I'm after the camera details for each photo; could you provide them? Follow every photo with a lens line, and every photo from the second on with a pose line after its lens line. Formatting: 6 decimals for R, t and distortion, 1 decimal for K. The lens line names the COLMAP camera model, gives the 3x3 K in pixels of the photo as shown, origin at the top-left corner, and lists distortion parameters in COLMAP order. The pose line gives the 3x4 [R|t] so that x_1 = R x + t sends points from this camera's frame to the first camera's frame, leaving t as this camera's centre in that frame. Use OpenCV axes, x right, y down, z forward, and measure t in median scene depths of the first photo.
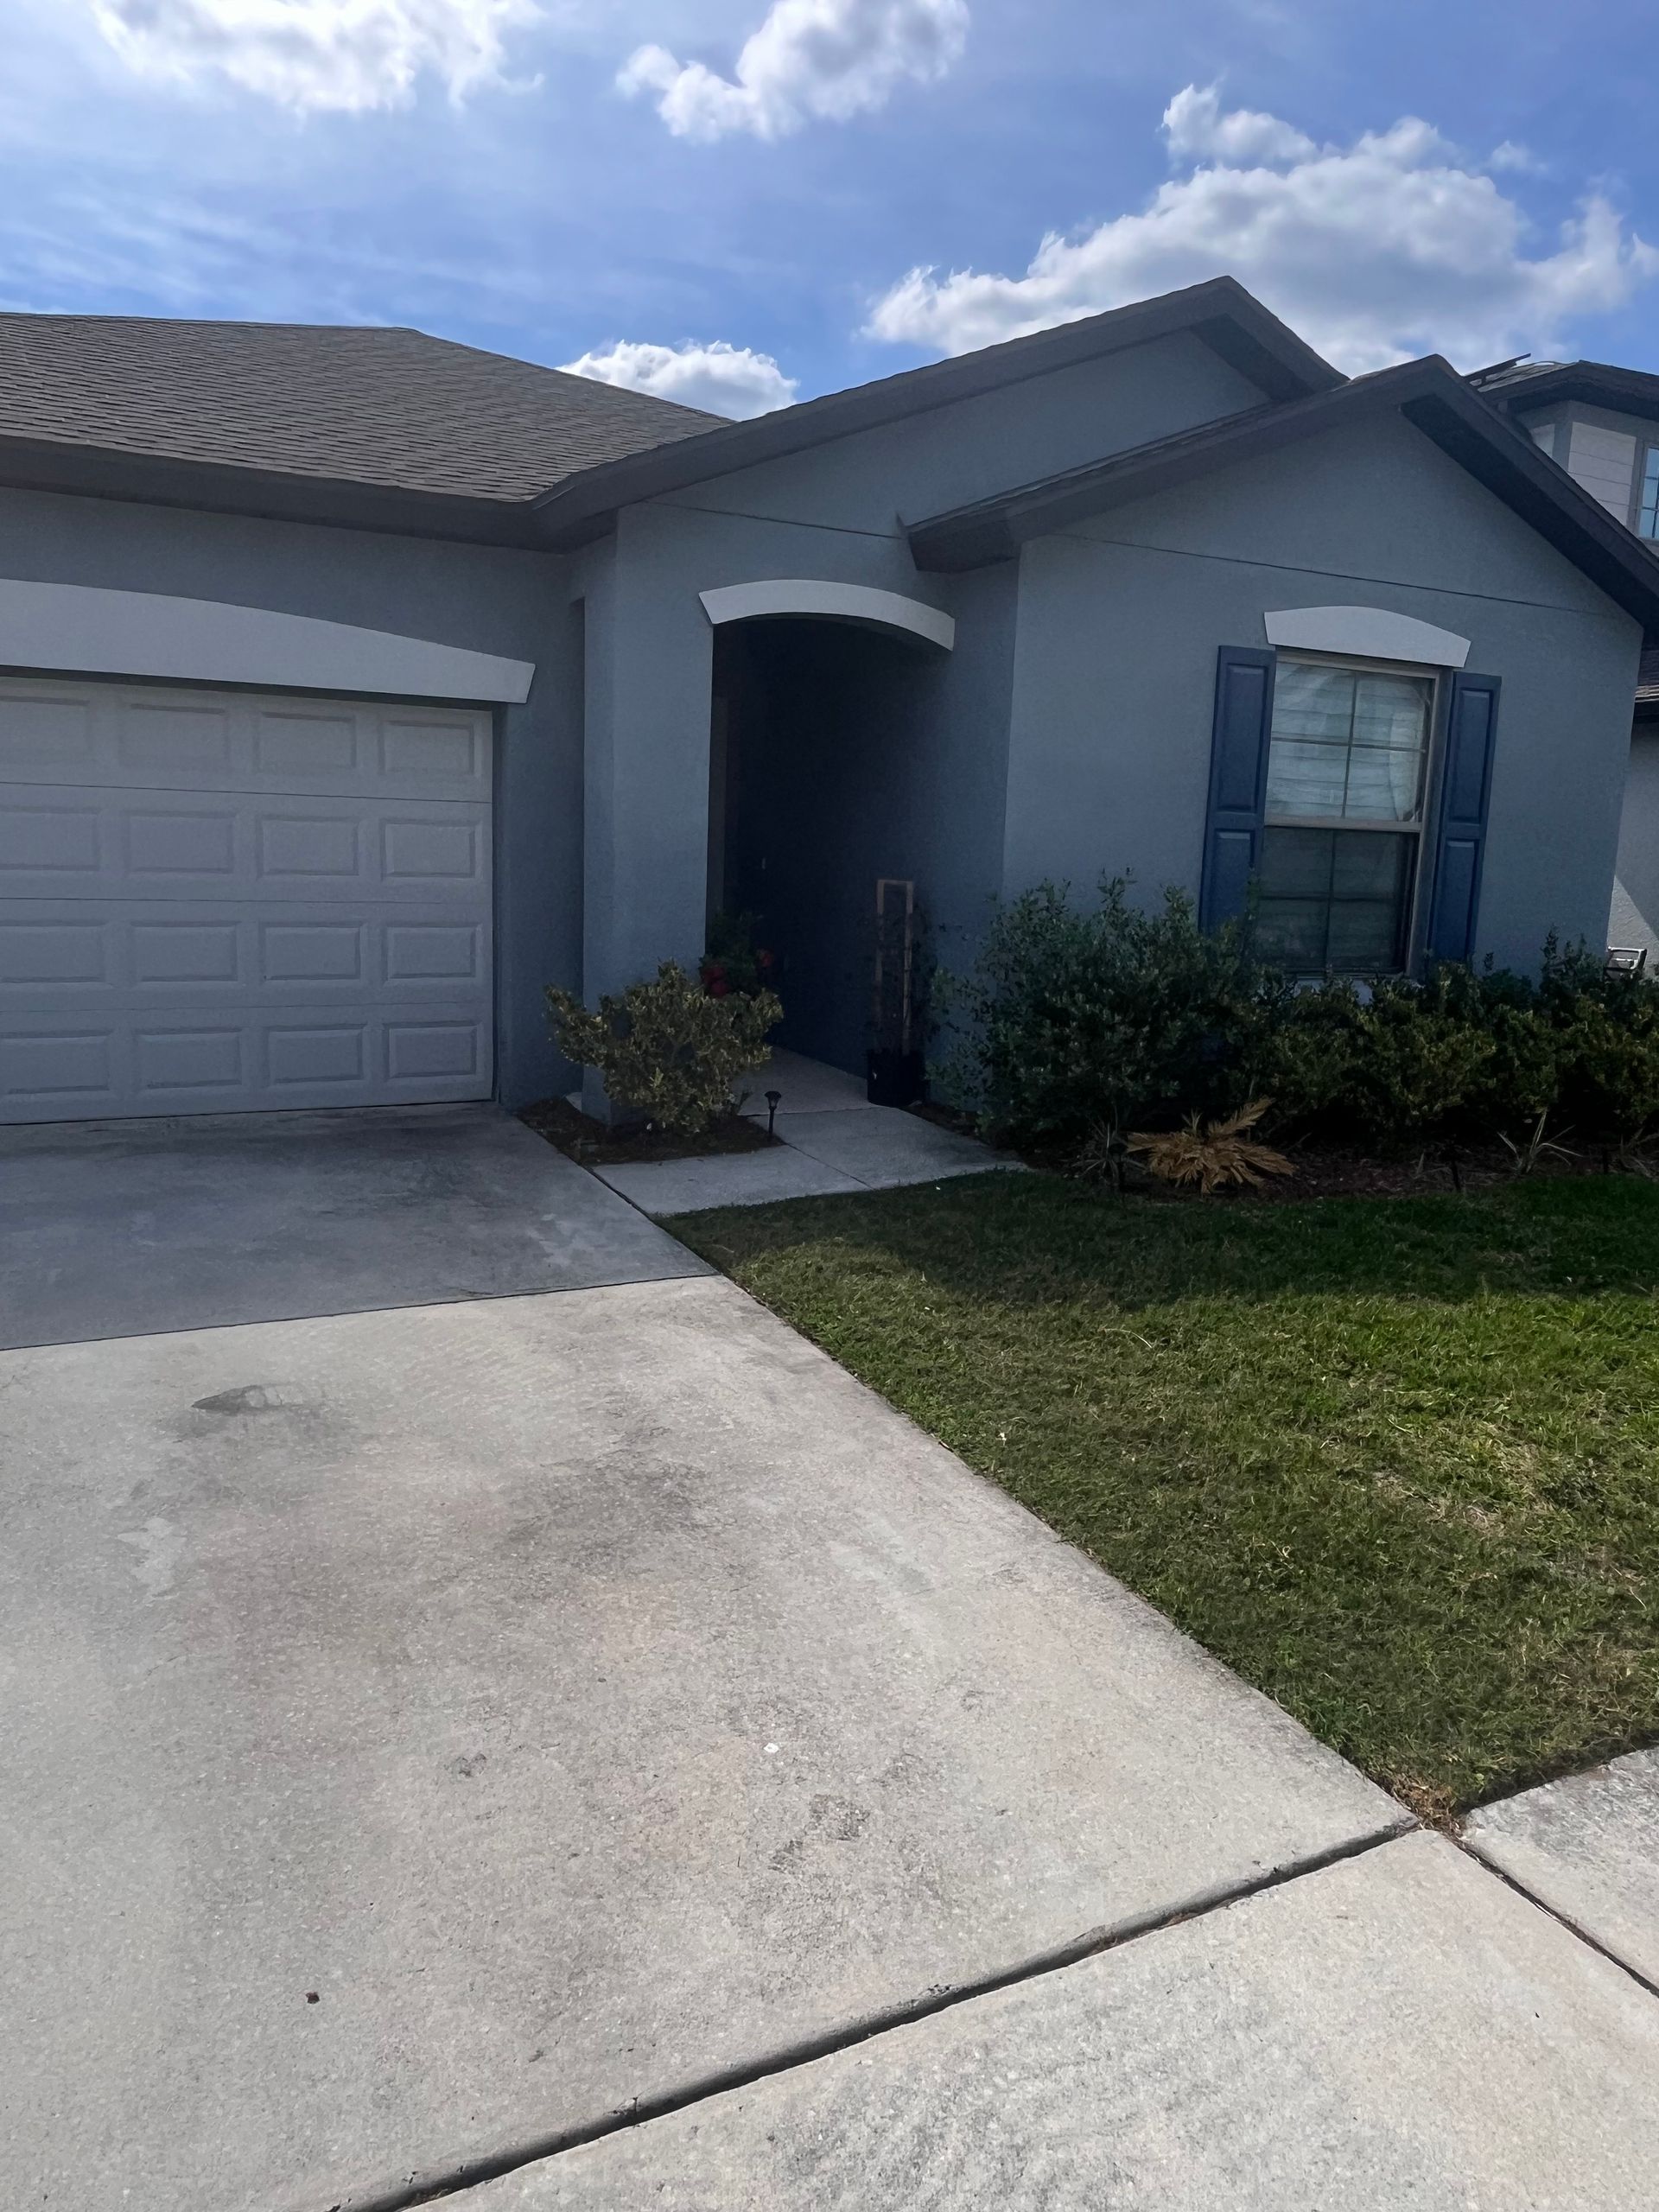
lens RADIAL K [[1456.8, 0, 826.9], [0, 1456.8, 1084.1], [0, 0, 1]] dist [0.001497, -0.006344]
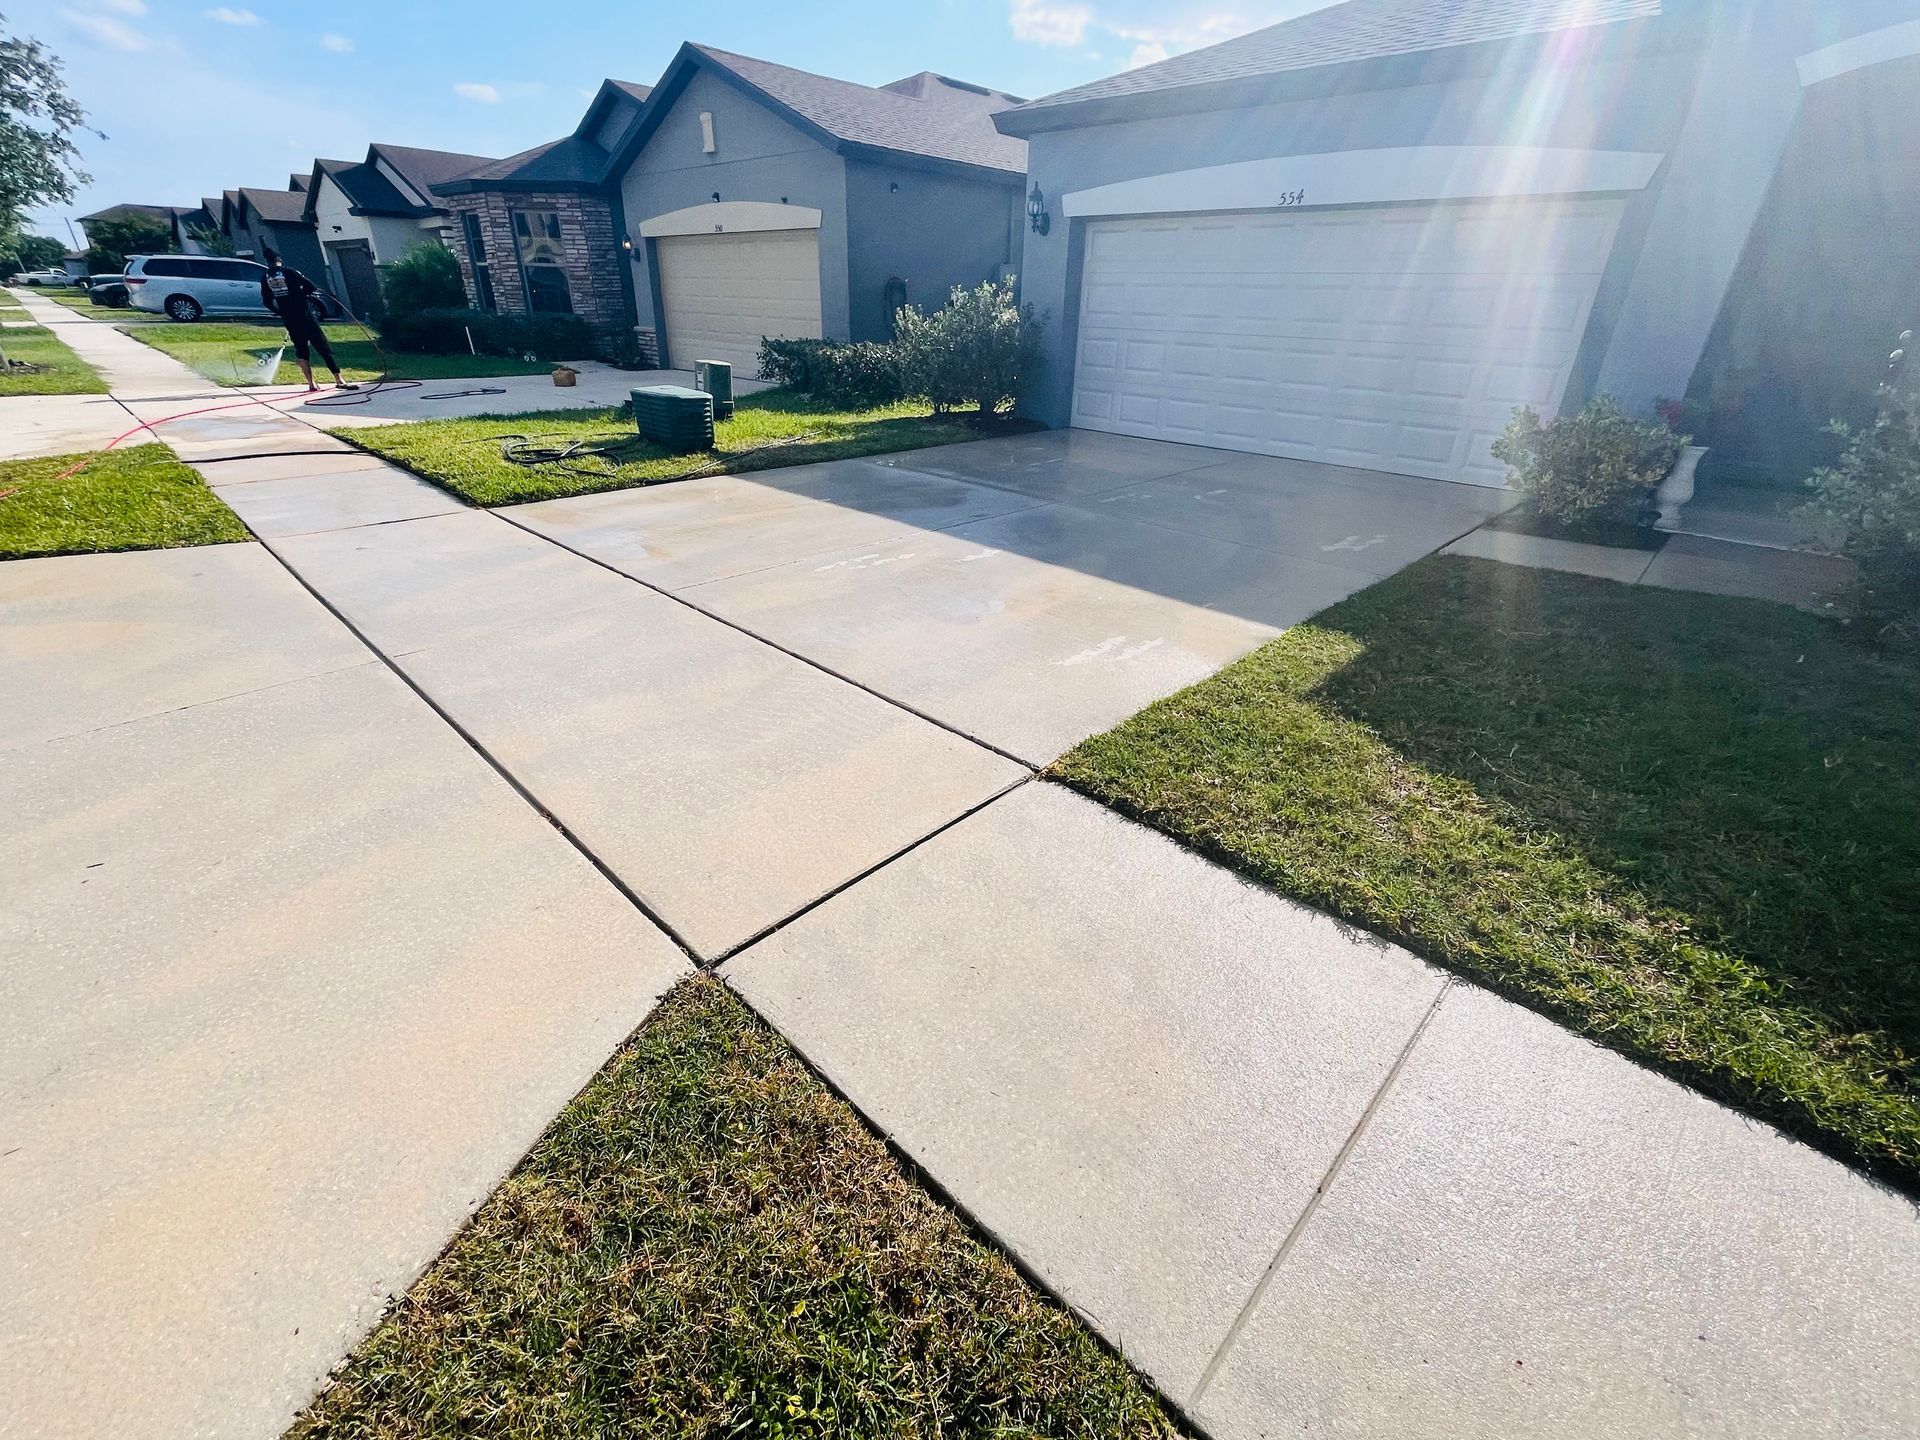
lens RADIAL K [[814.3, 0, 960.0], [0, 814.3, 720.0], [0, 0, 1]] dist [-0.013093, -0.000232]
pose [[0.344098, 0.407784, -0.845759, 0.761232], [-0.168881, 0.912955, 0.371473, 0.027746], [0.923621, 0.015010, 0.383013, 0.280818]]
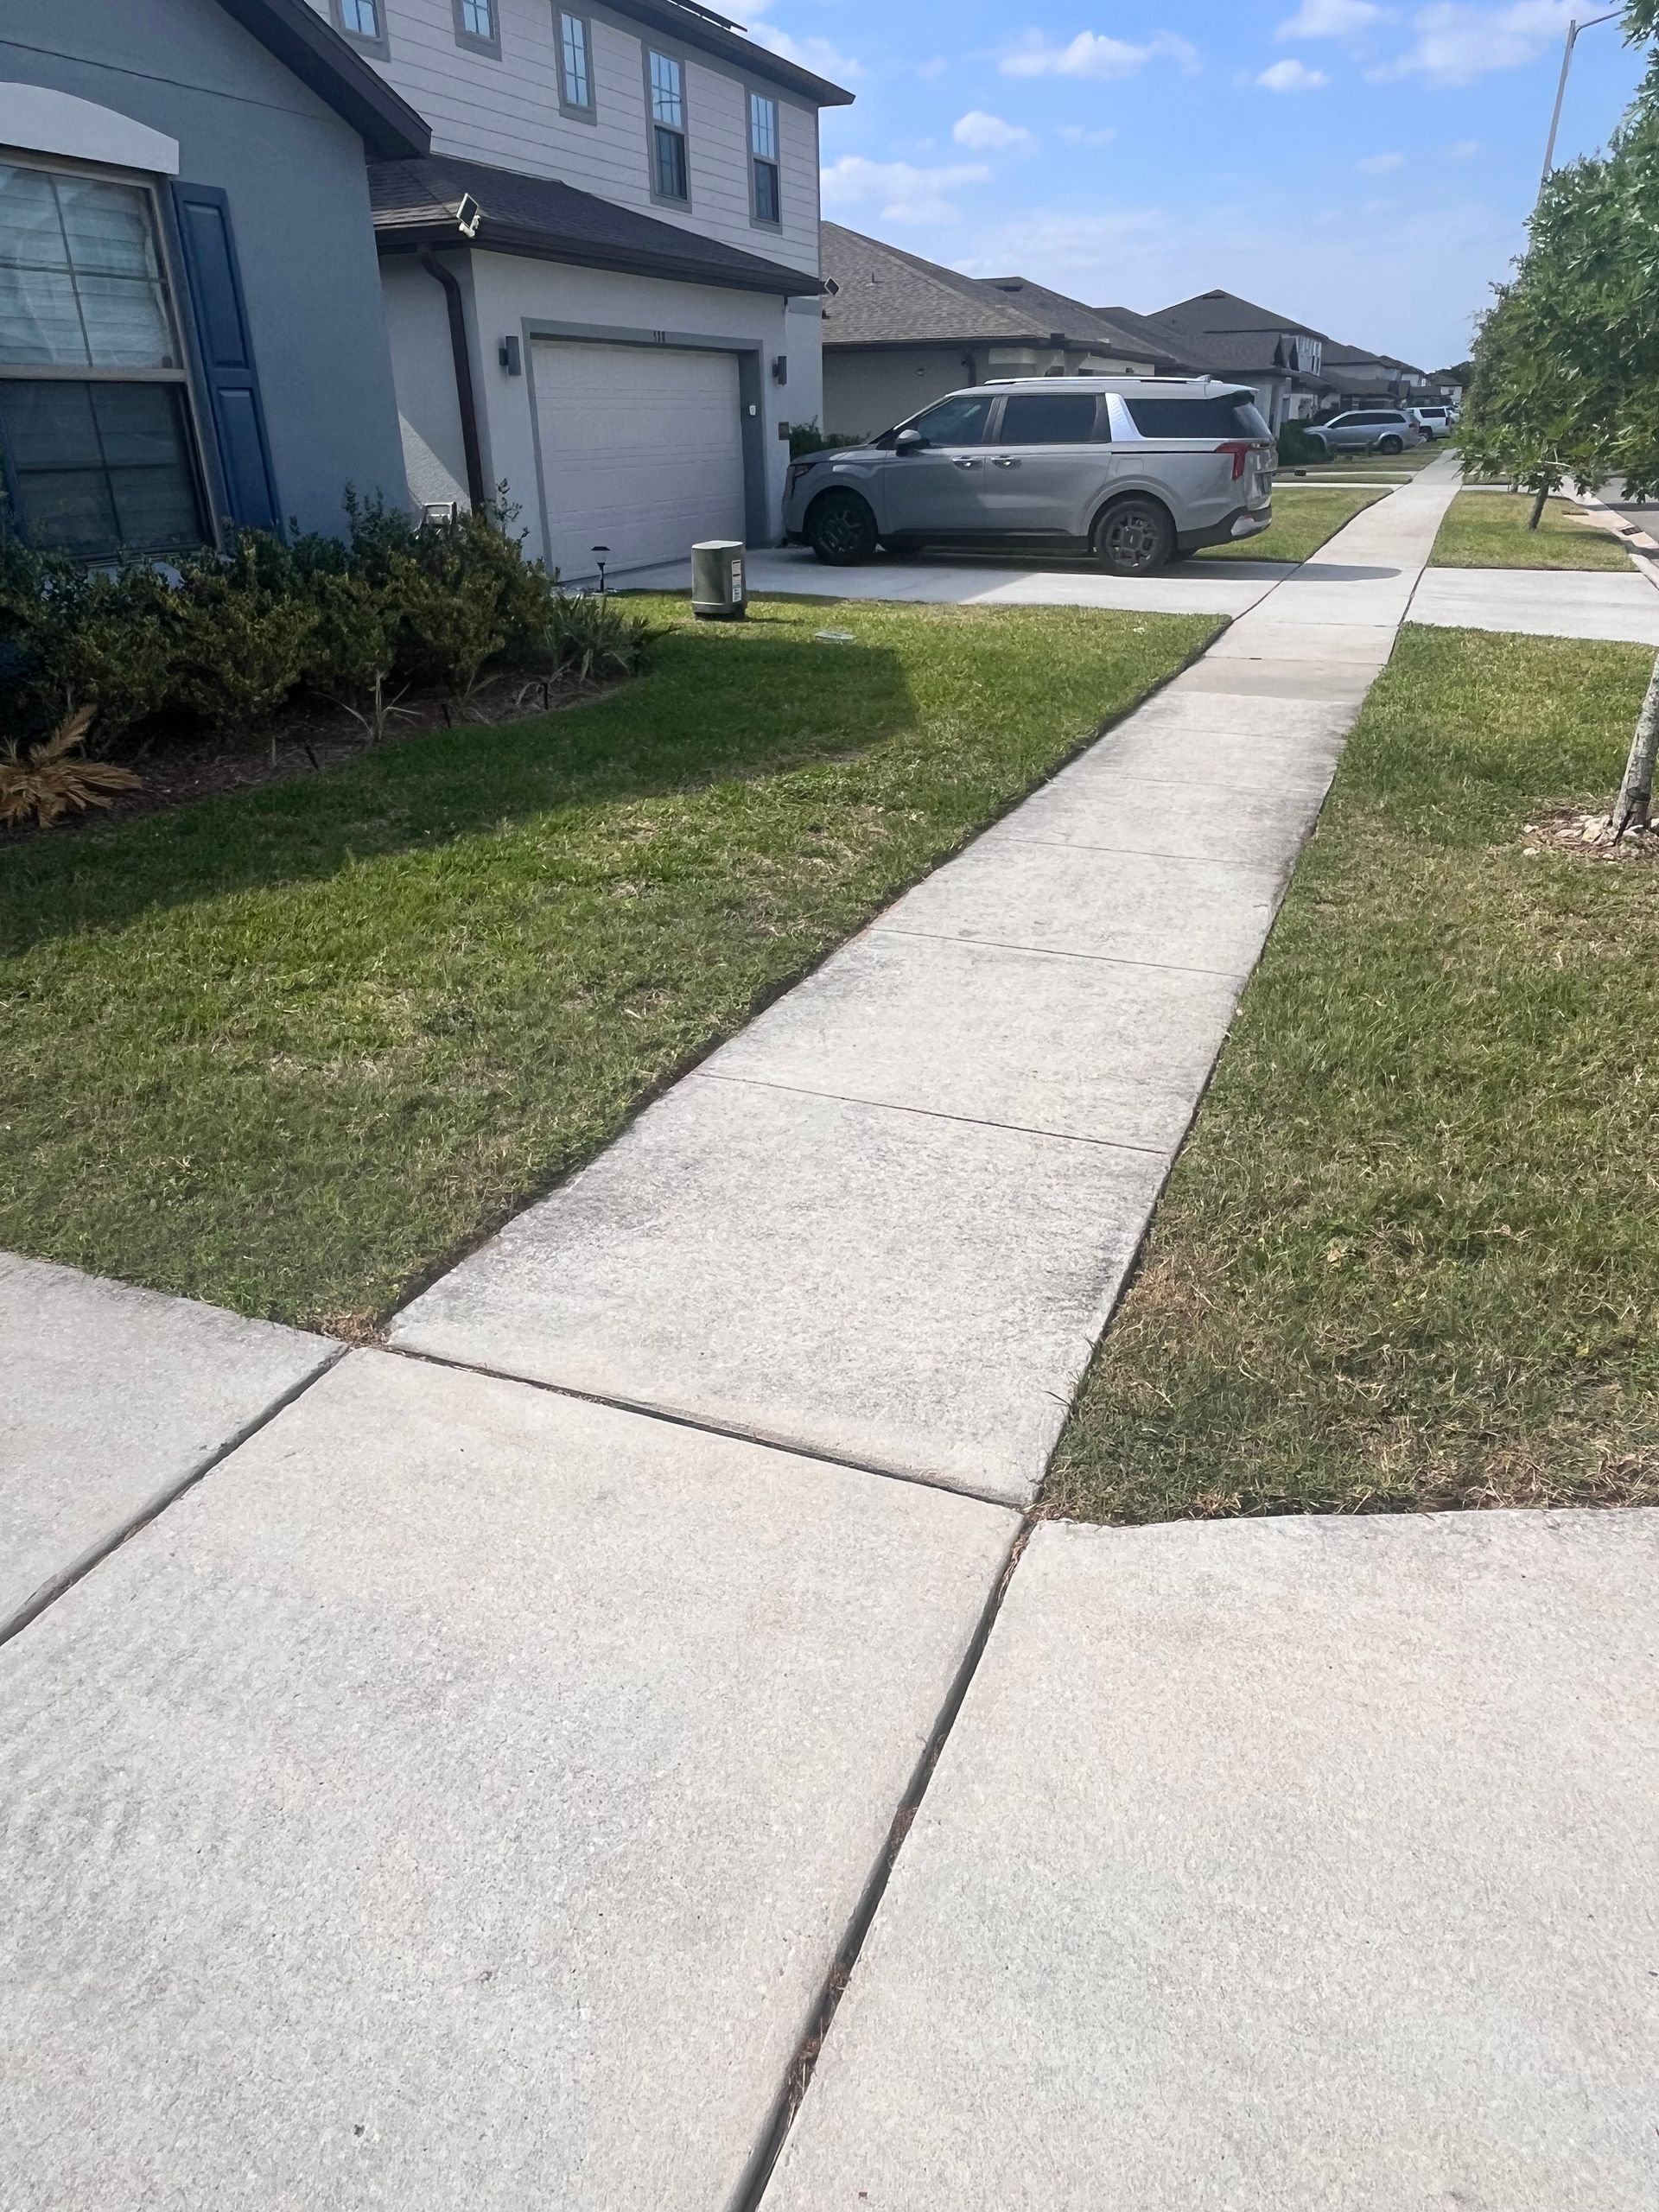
lens RADIAL K [[1476.9, 0, 829.5], [0, 1476.9, 1106.0], [0, 0, 1]] dist [-0.002686, -0.002422]
pose [[0.742900, -0.324849, 0.585297, 0.050552], [0.152719, 0.933548, 0.324292, 0.022653], [-0.651748, -0.151531, 0.743144, -0.011117]]
